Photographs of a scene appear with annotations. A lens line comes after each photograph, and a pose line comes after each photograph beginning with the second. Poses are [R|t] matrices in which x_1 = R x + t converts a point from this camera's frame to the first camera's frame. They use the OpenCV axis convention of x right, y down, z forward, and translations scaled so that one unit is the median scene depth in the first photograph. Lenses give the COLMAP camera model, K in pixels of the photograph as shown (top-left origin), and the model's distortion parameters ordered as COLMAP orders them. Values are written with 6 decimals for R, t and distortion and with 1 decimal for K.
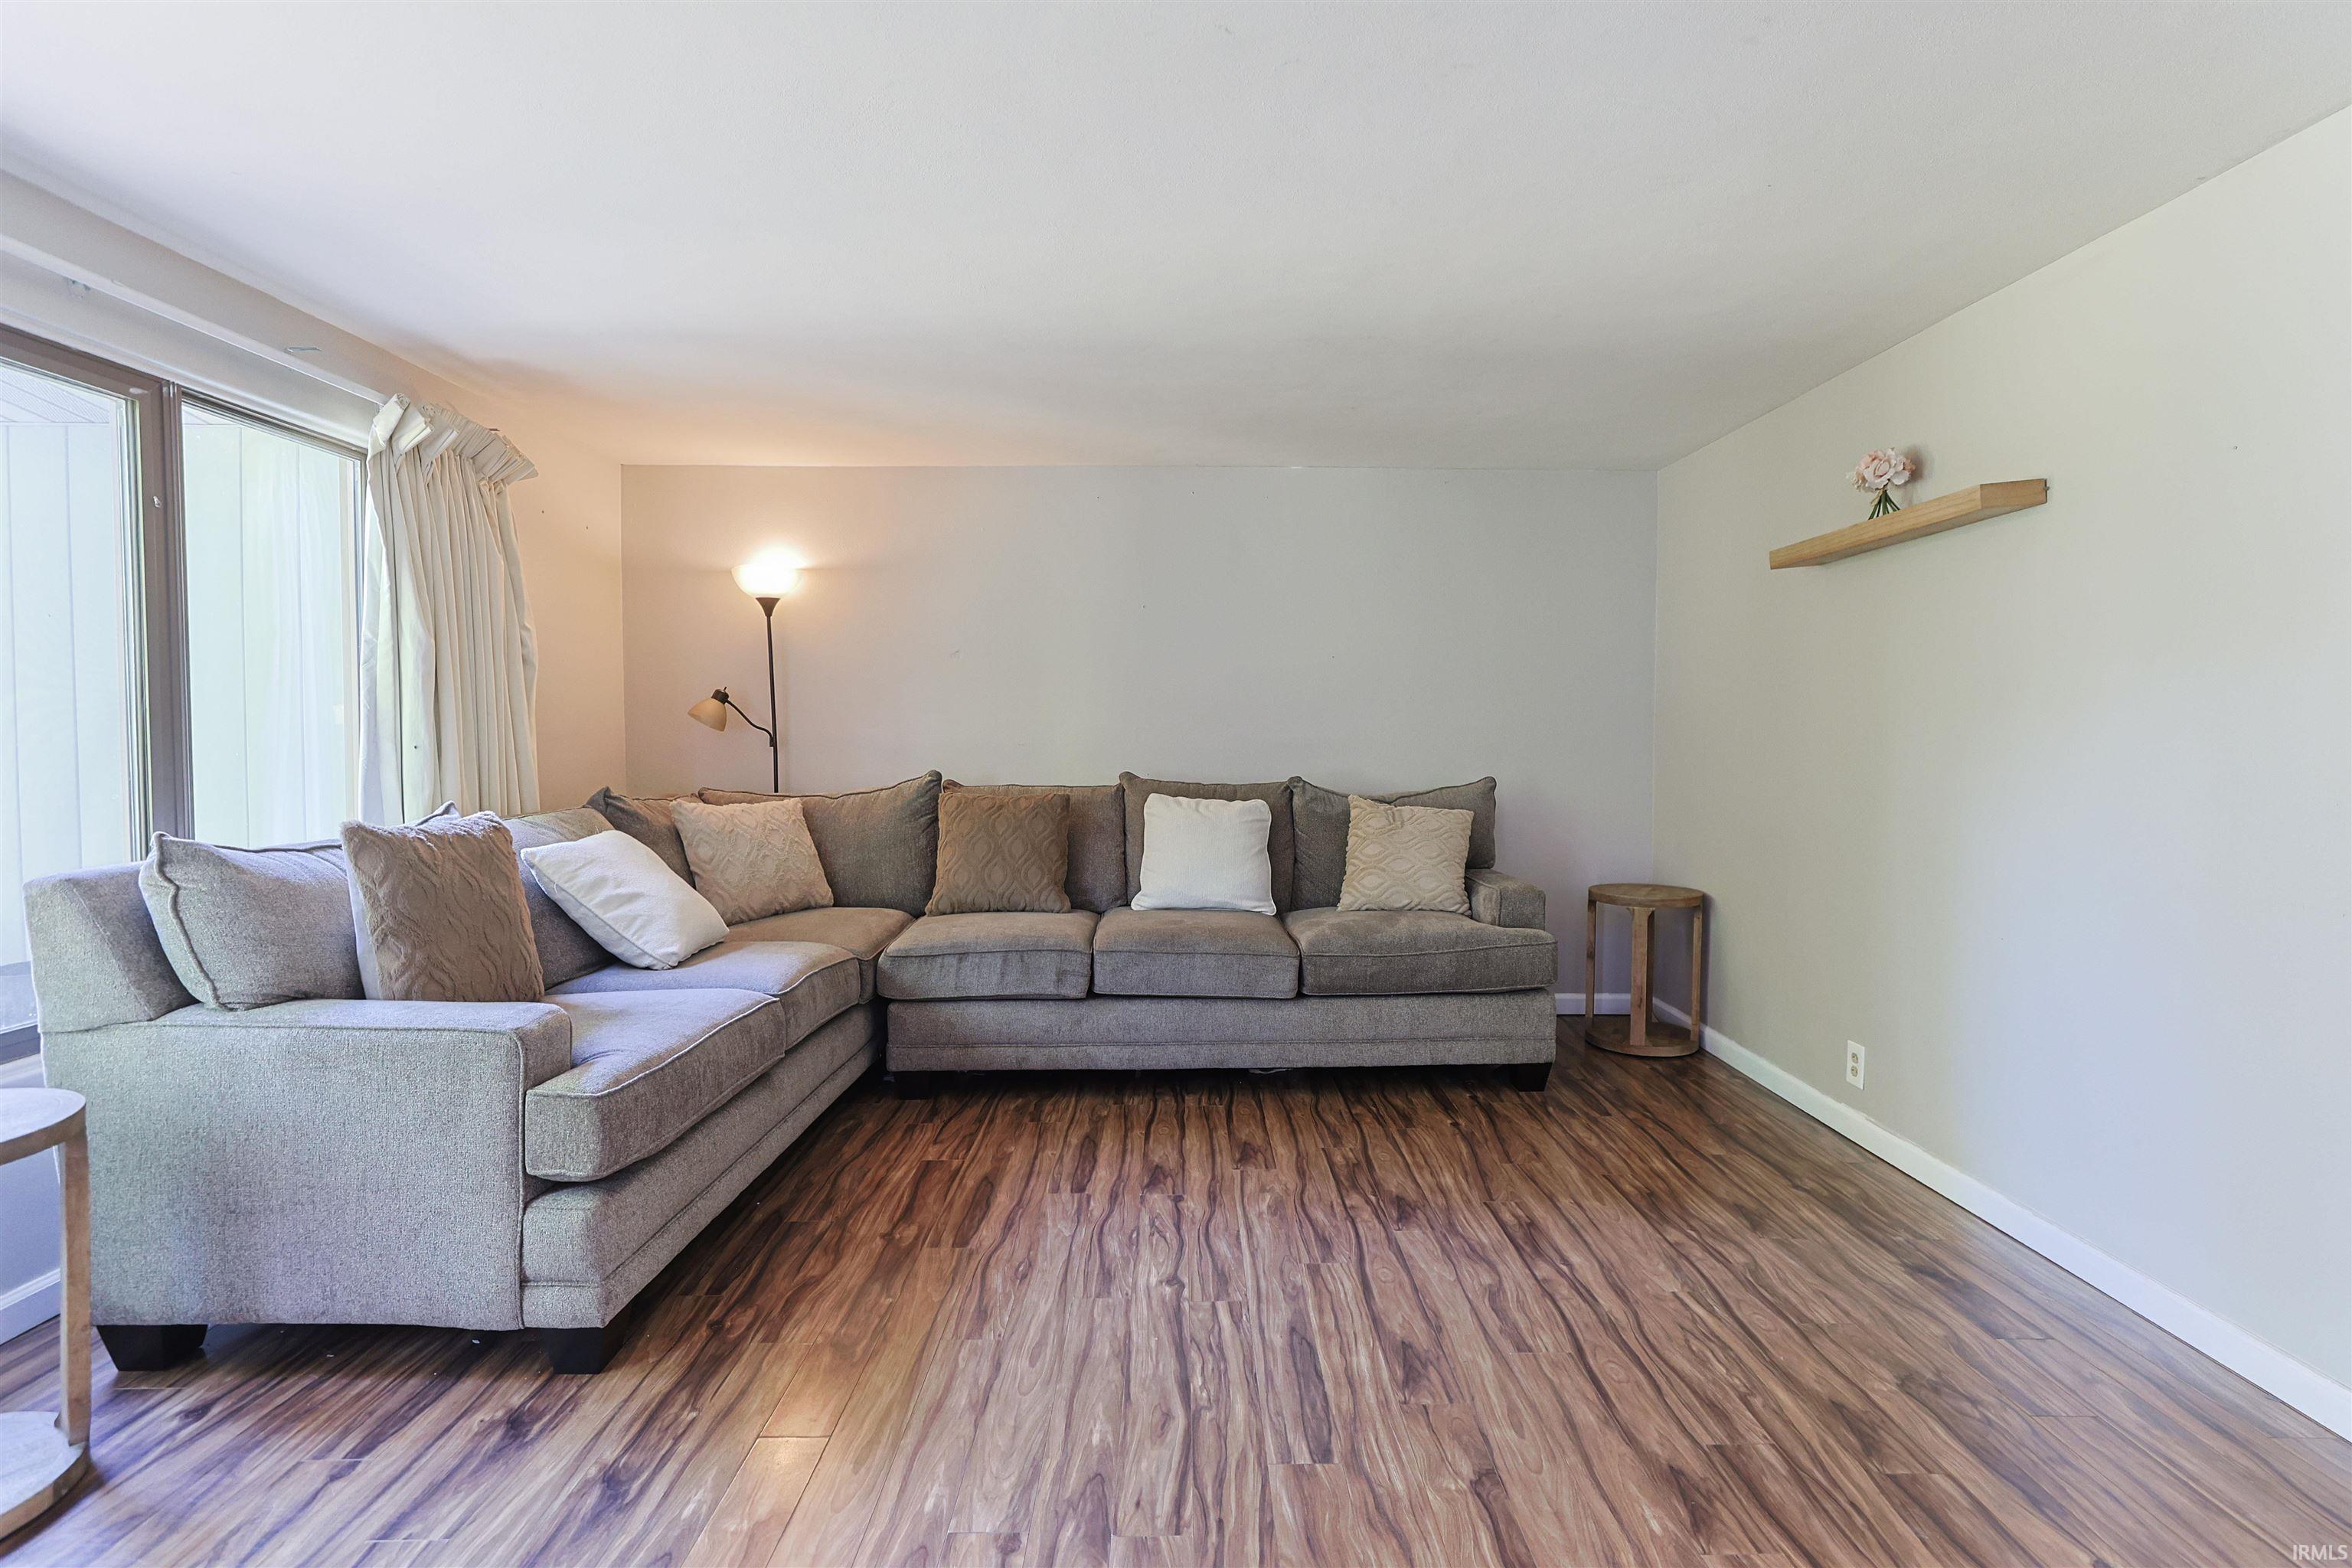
lens RADIAL K [[1157.1, 0, 1200.1], [0, 1157.1, 793.4], [0, 0, 1]] dist [-0.001633, -0.000302]
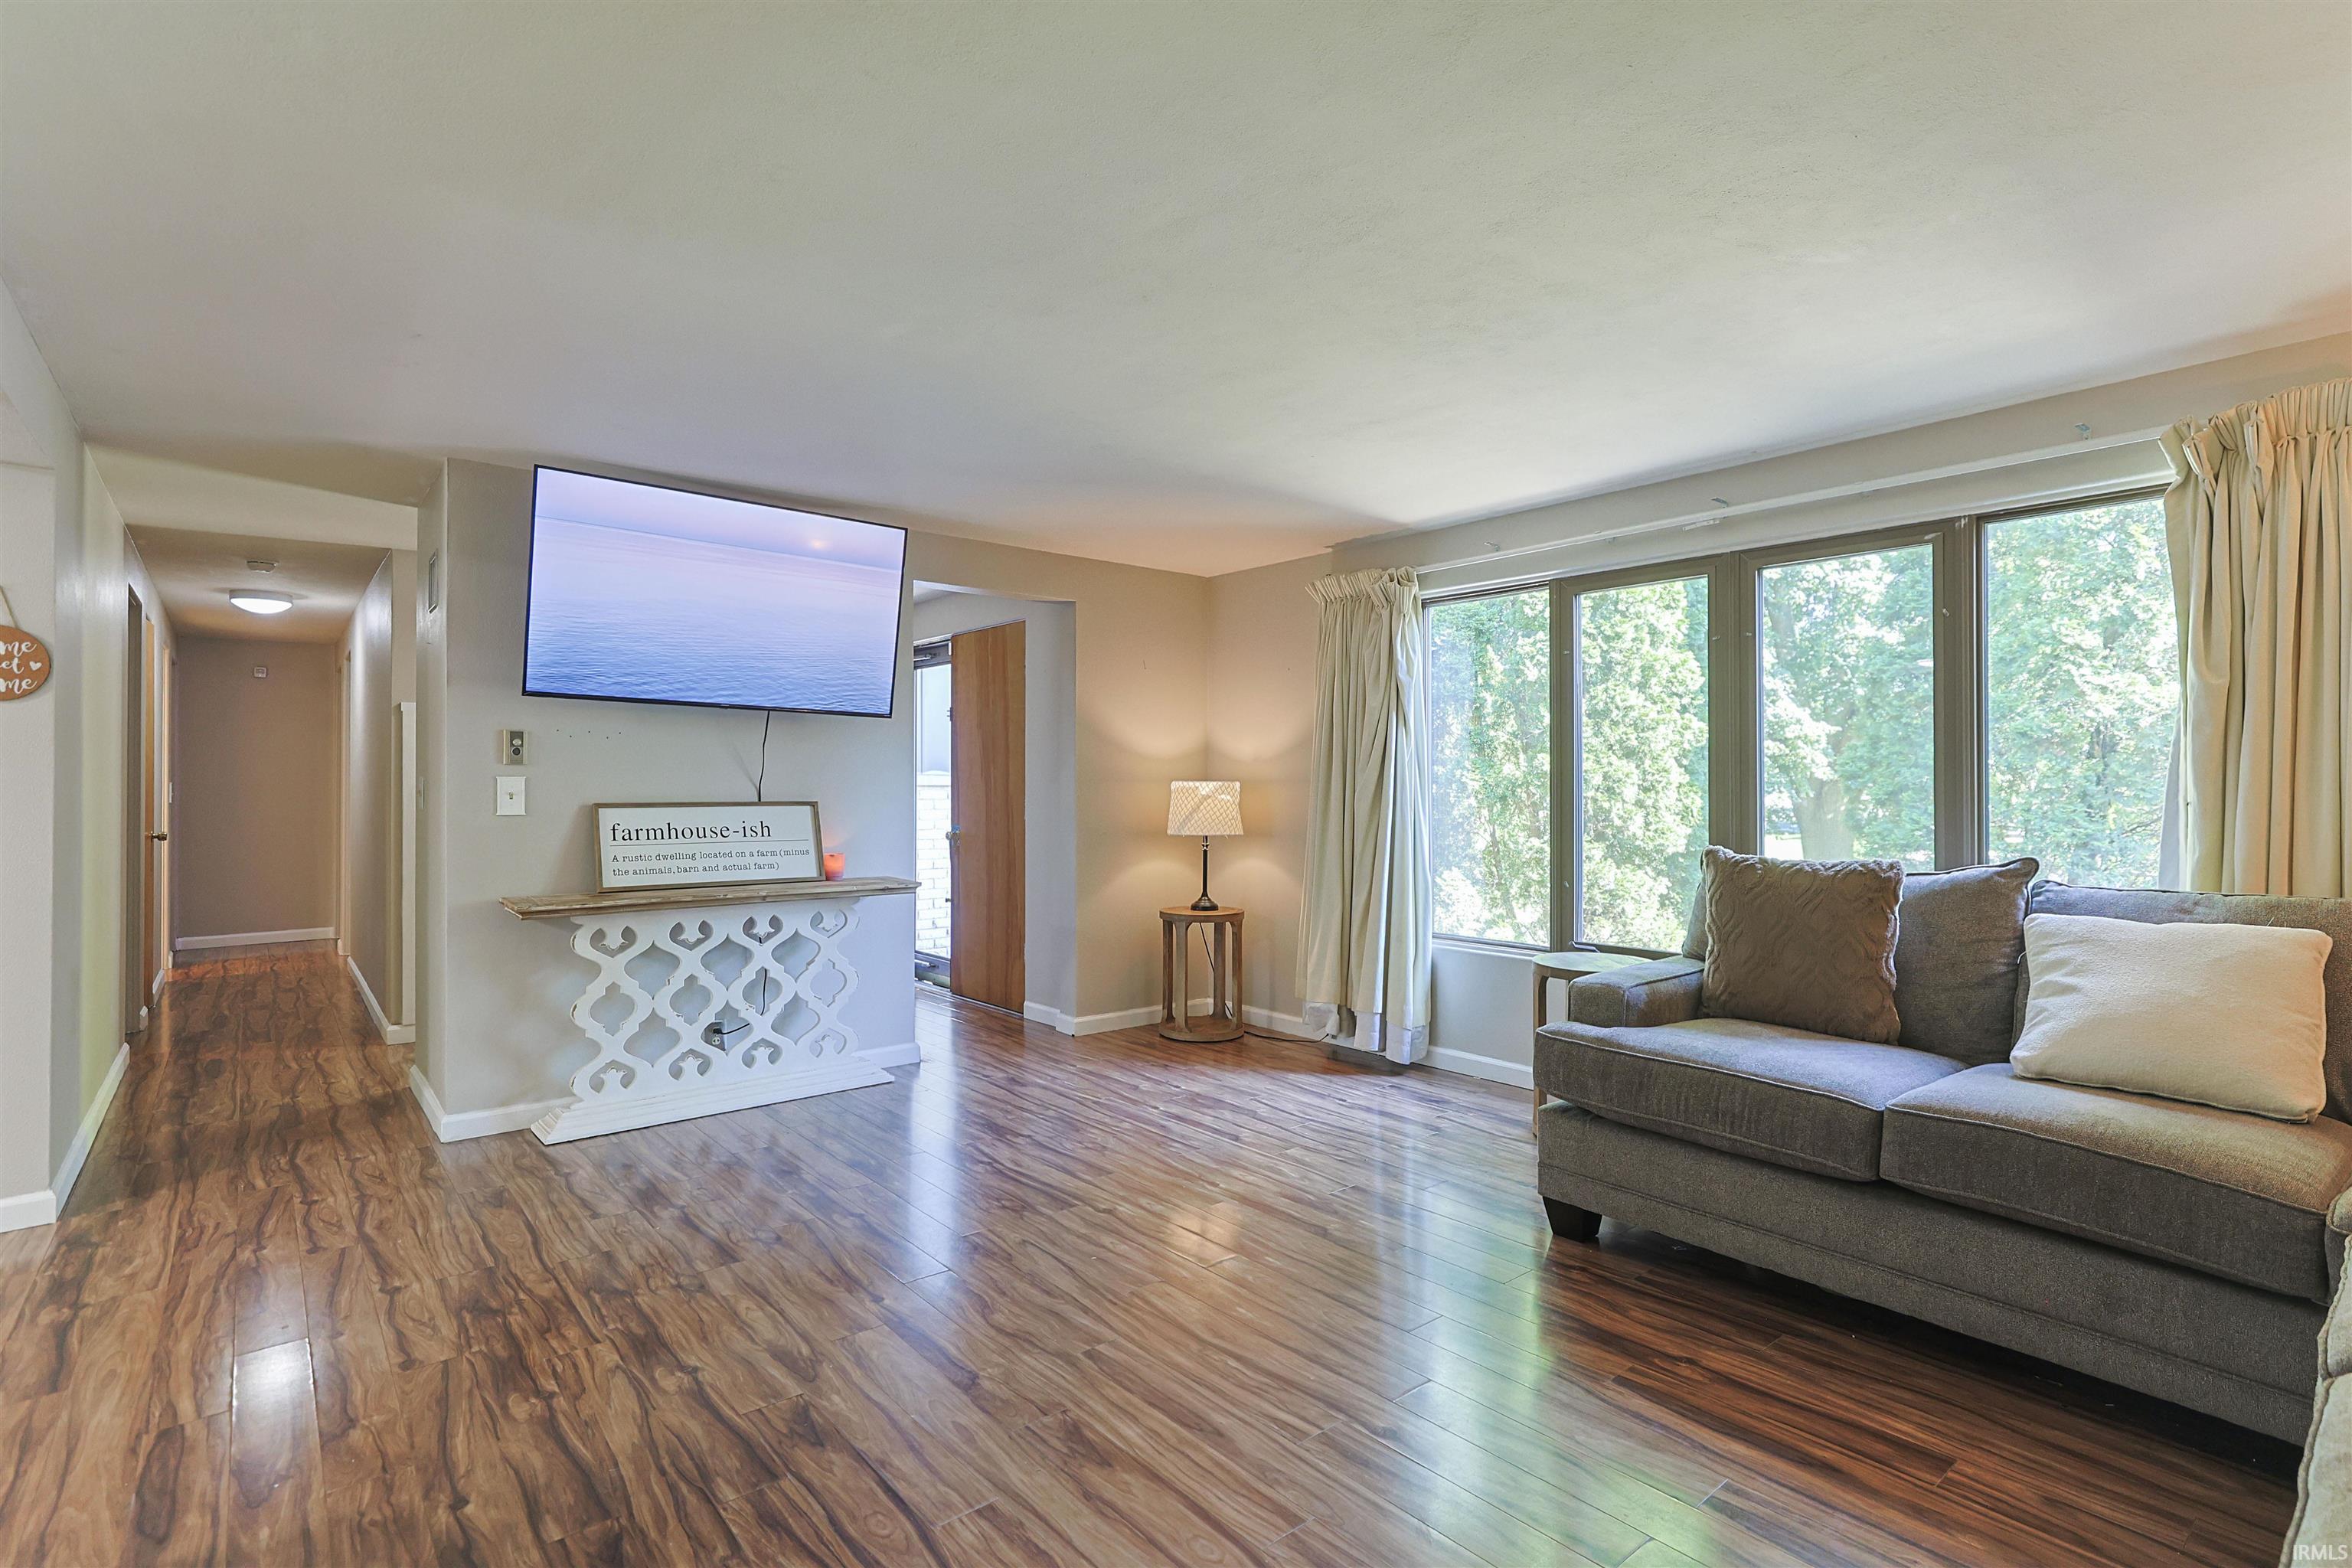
lens RADIAL K [[1148.1, 0, 1176.0], [0, 1148.1, 784.0], [0, 0, 1]] dist [-0.015078, 0.012793]
pose [[-0.791088, -0.005645, -0.611677, 0.692505], [-0.035381, 0.998706, 0.036541, -0.086487], [0.610679, 0.050549, -0.790263, 1.738036]]
